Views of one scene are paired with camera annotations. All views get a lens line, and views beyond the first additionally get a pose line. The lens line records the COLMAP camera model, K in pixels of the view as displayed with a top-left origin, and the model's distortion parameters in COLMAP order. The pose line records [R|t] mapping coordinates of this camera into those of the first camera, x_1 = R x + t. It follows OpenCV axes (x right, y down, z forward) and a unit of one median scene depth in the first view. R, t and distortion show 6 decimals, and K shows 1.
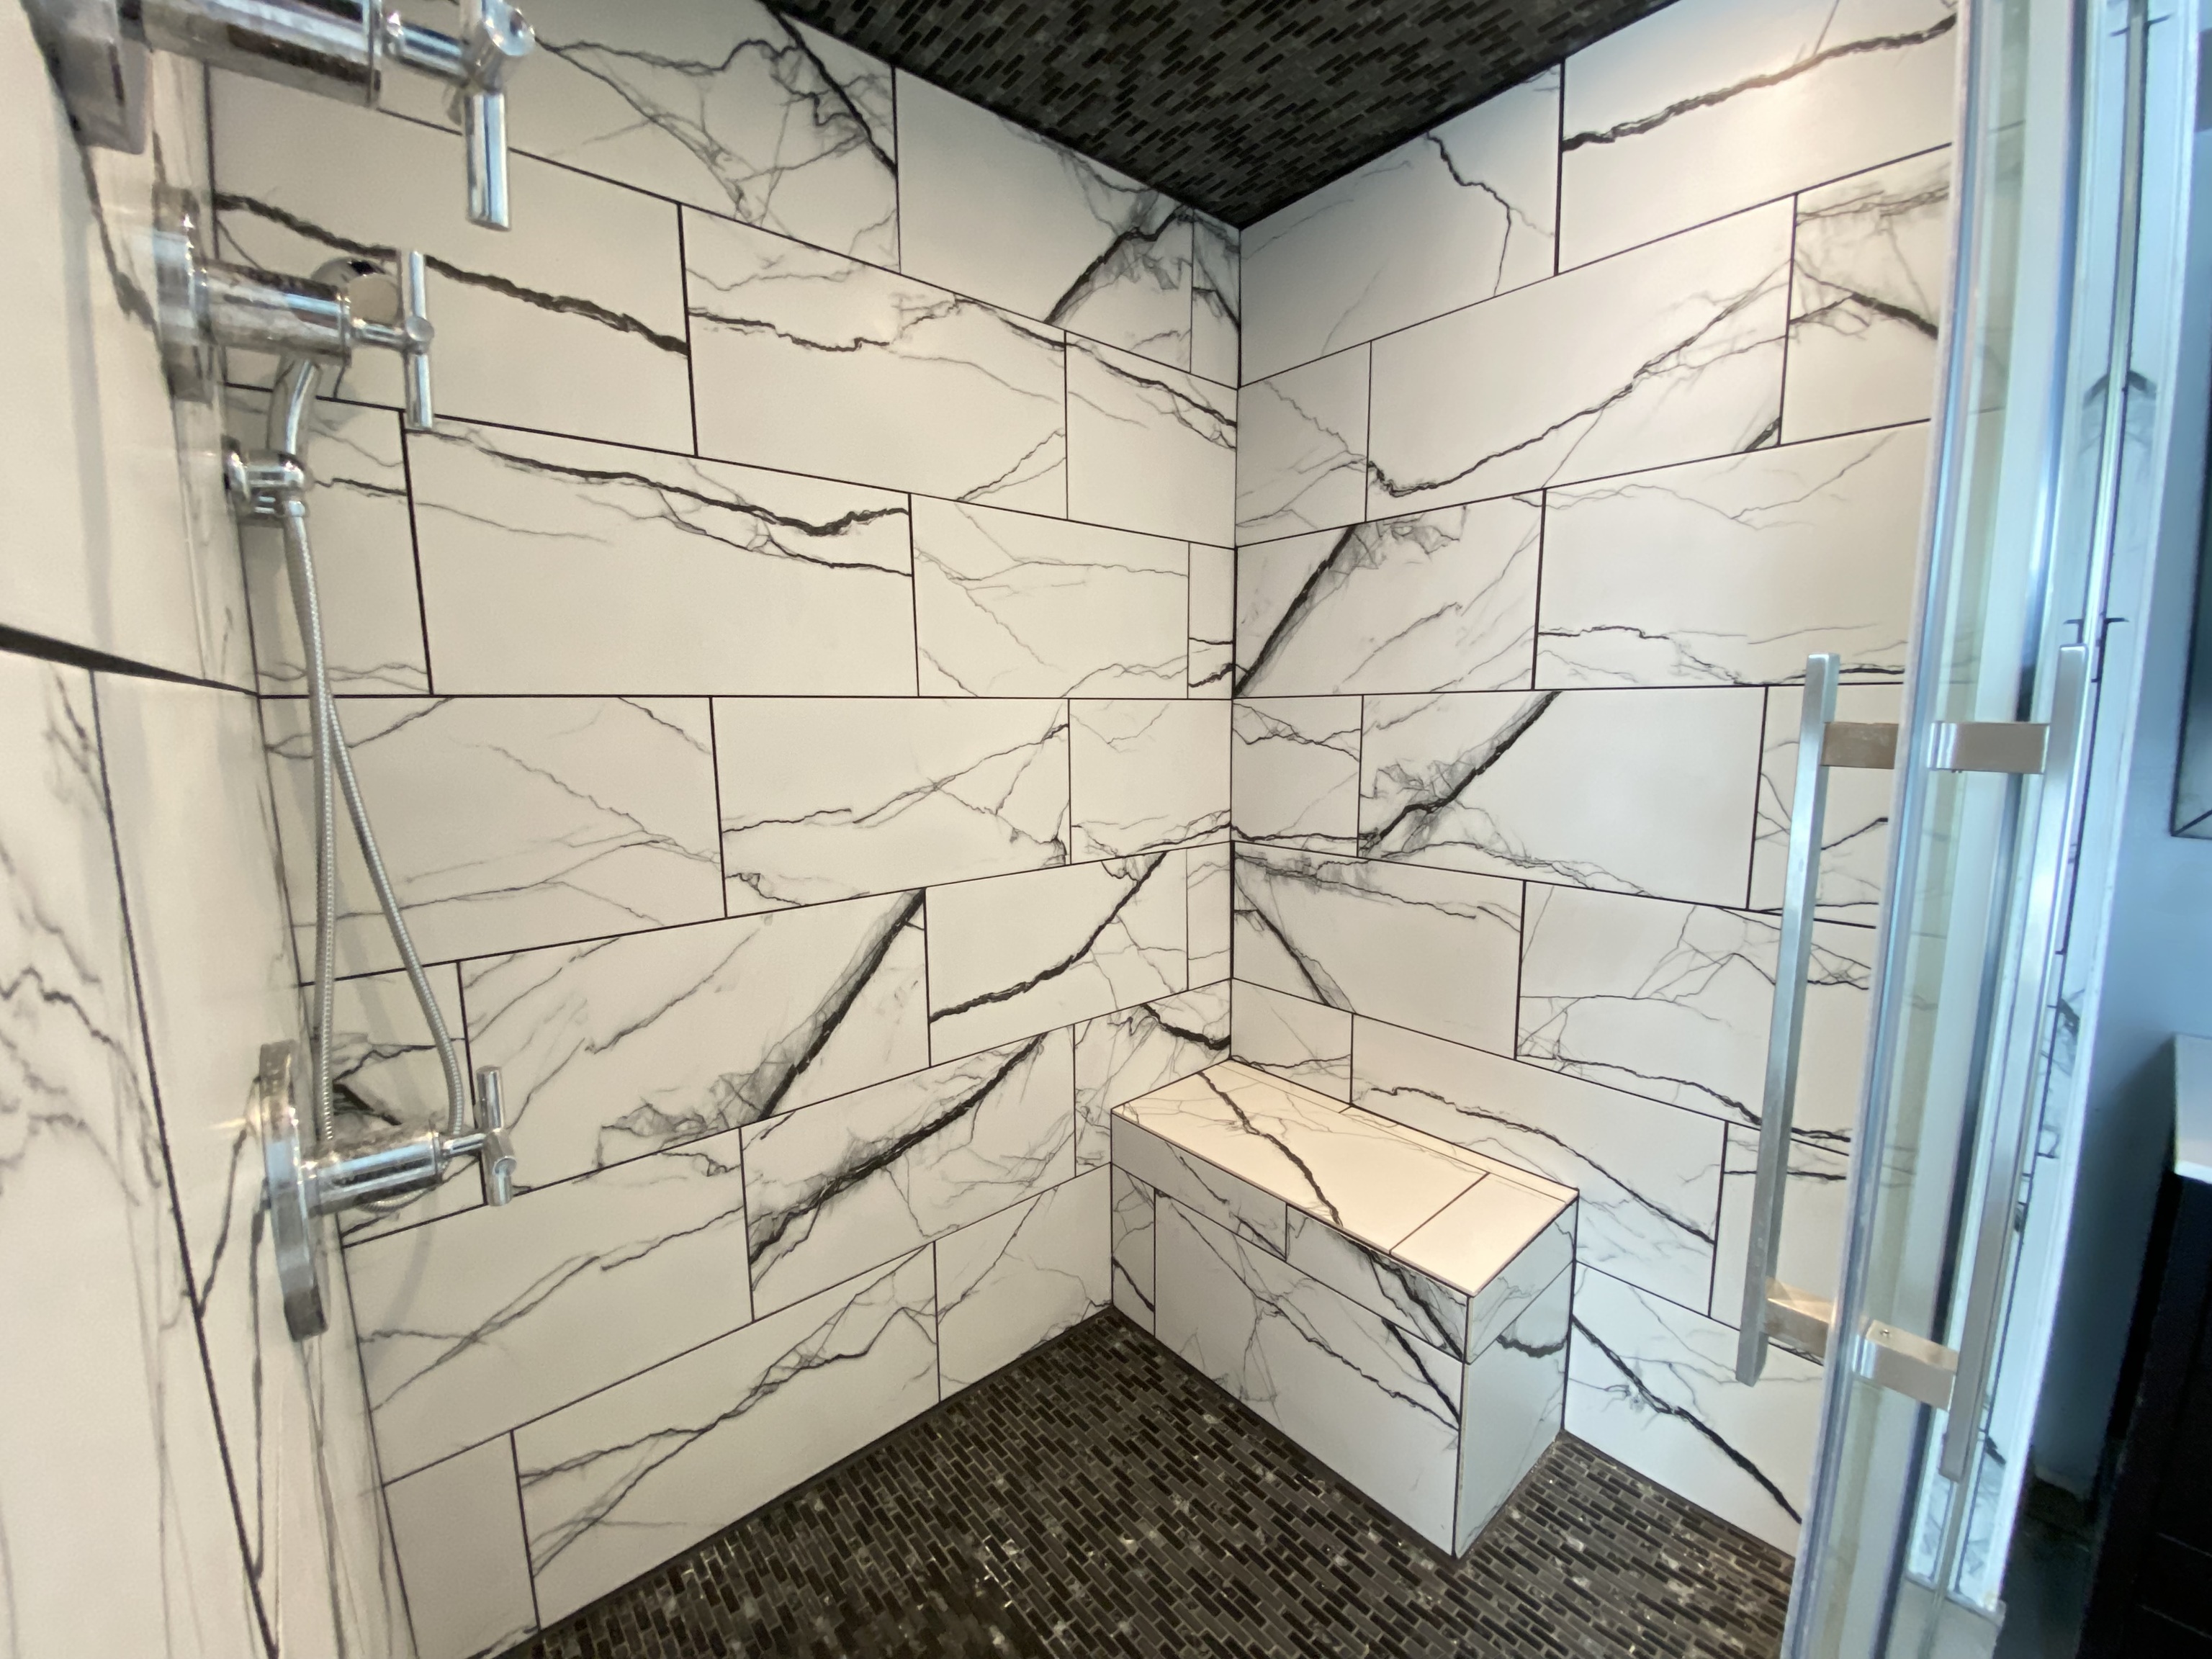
lens RADIAL K [[893.8, 0, 1121.2], [0, 893.8, 832.1], [0, 0, 1]] dist [0.007568, -0.014701]
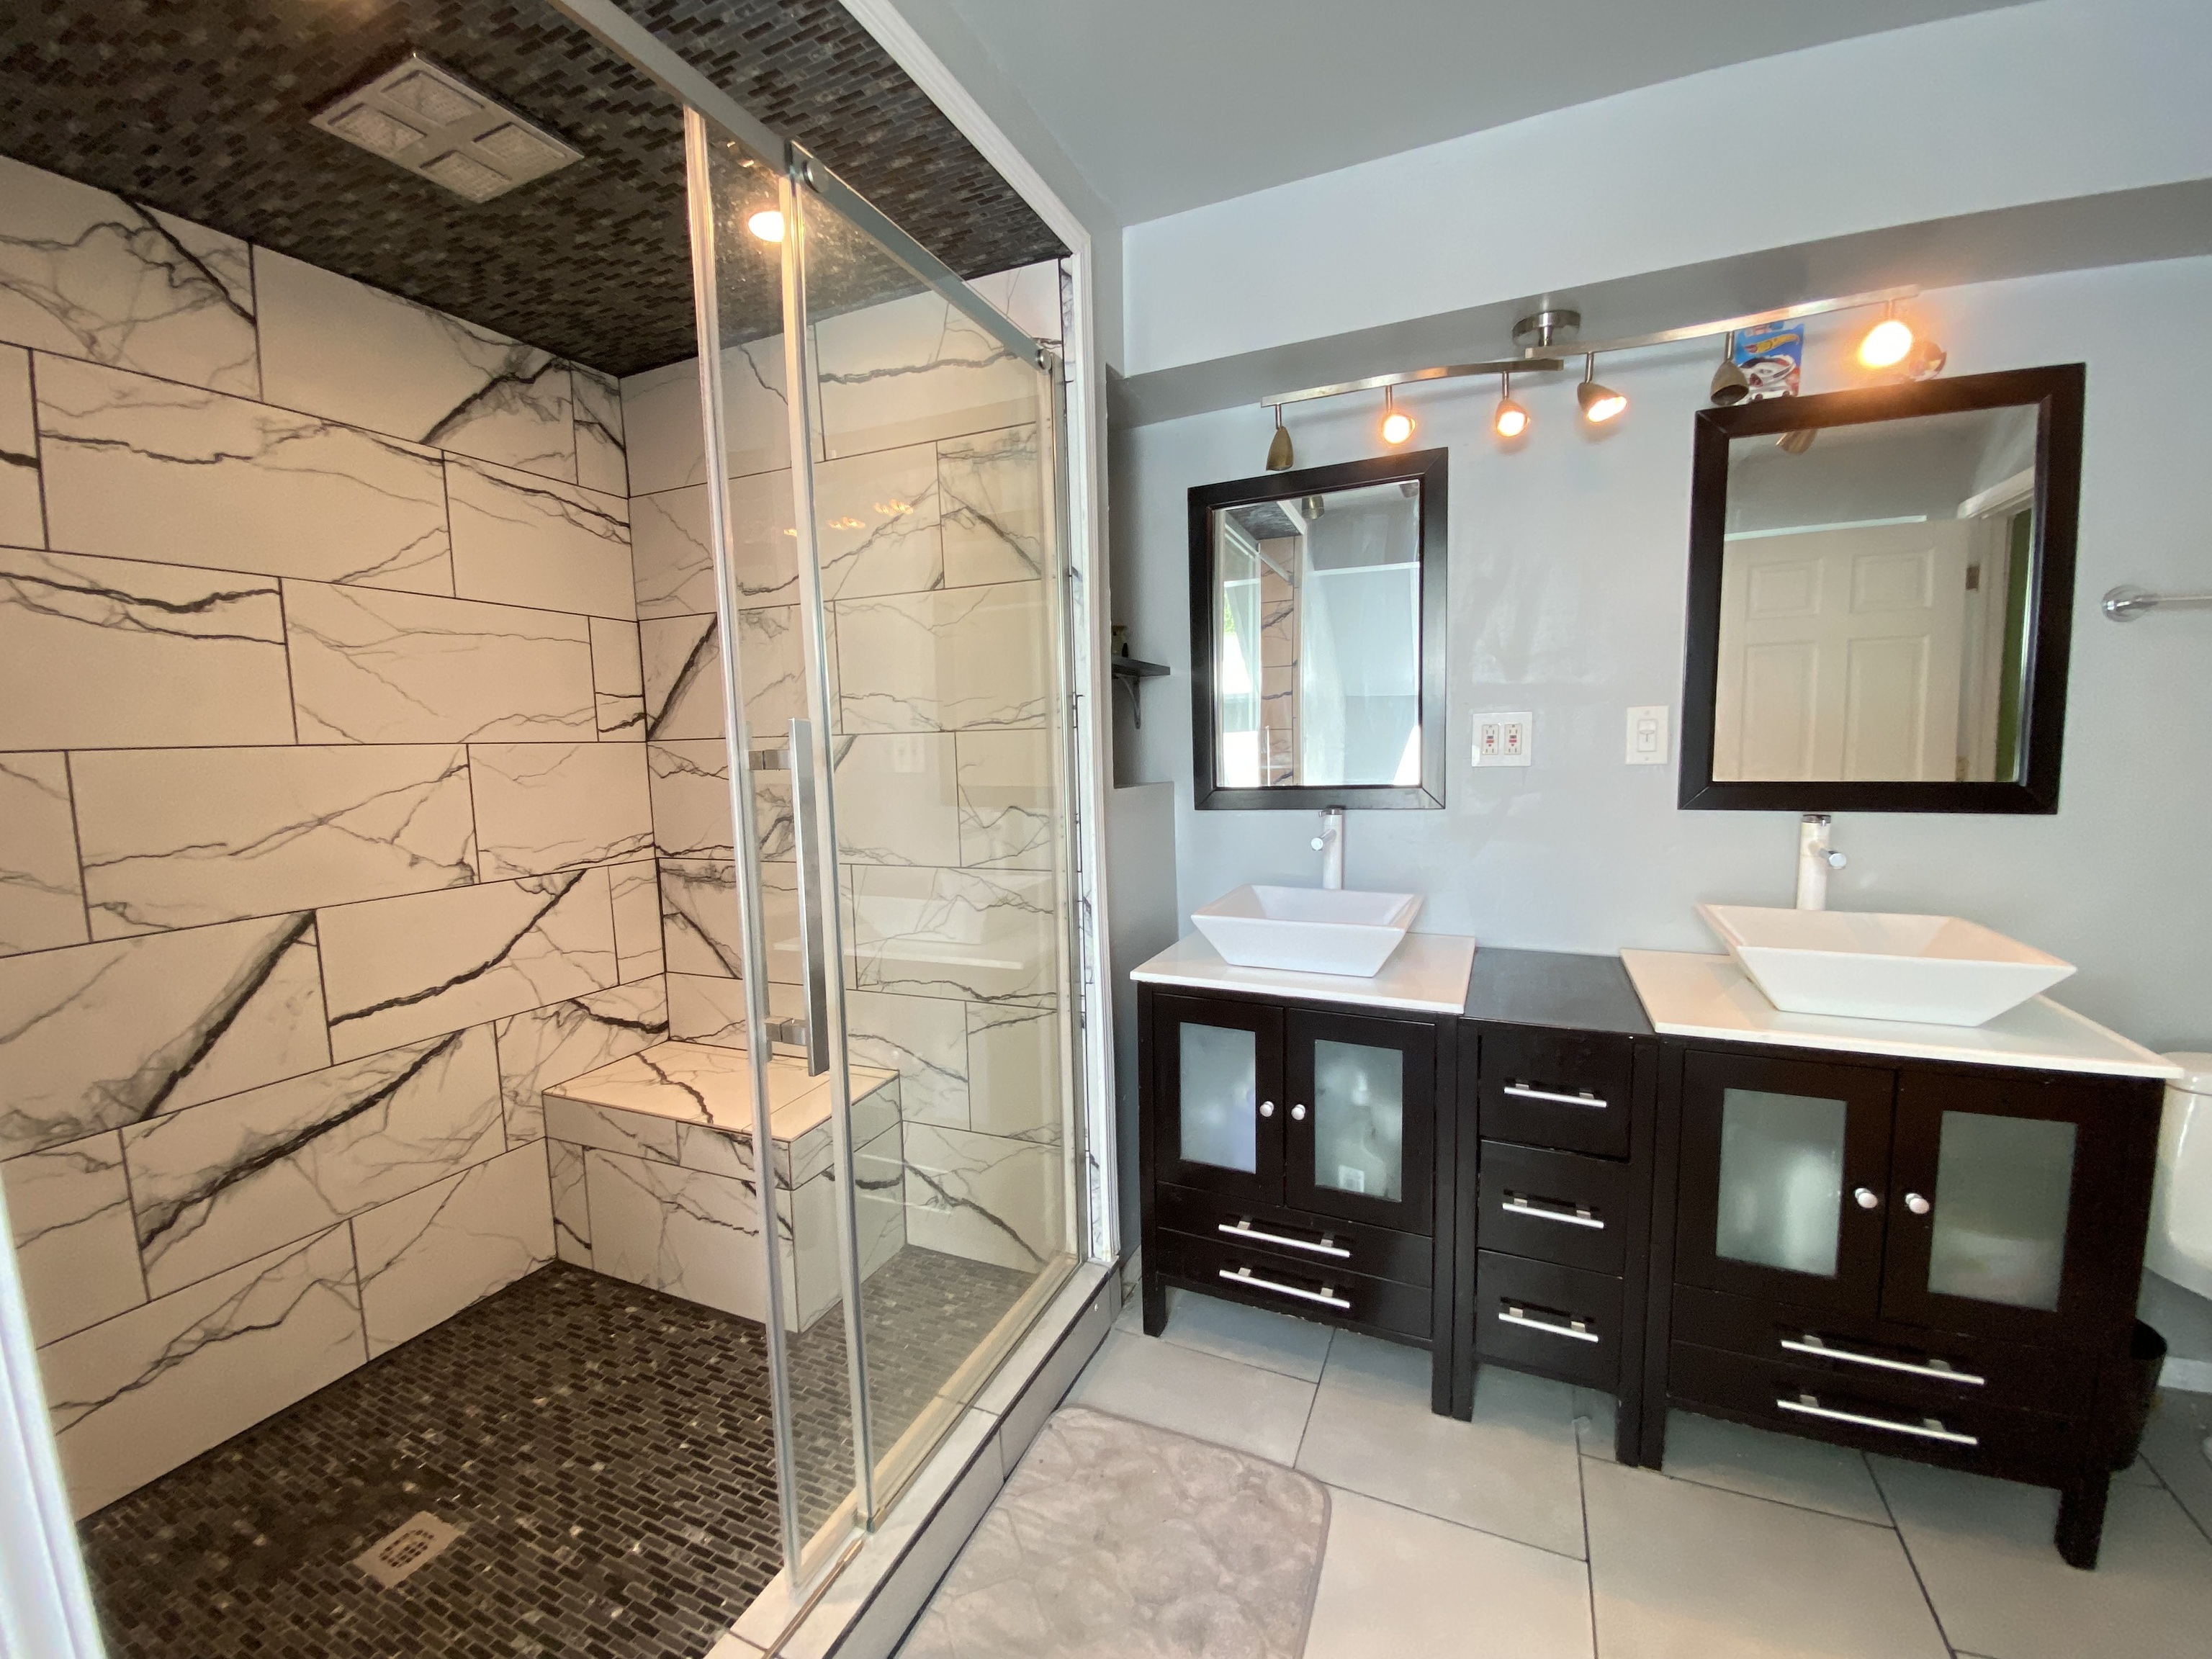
lens RADIAL K [[893.8, 0, 1122.9], [0, 893.8, 828.3], [0, 0, 1]] dist [0.007568, -0.014701]
pose [[0.900998, -0.058681, 0.429837, 0.240072], [0.078487, 0.996508, -0.028477, 0.073687], [-0.426665, 0.059394, 0.902457, -0.513866]]
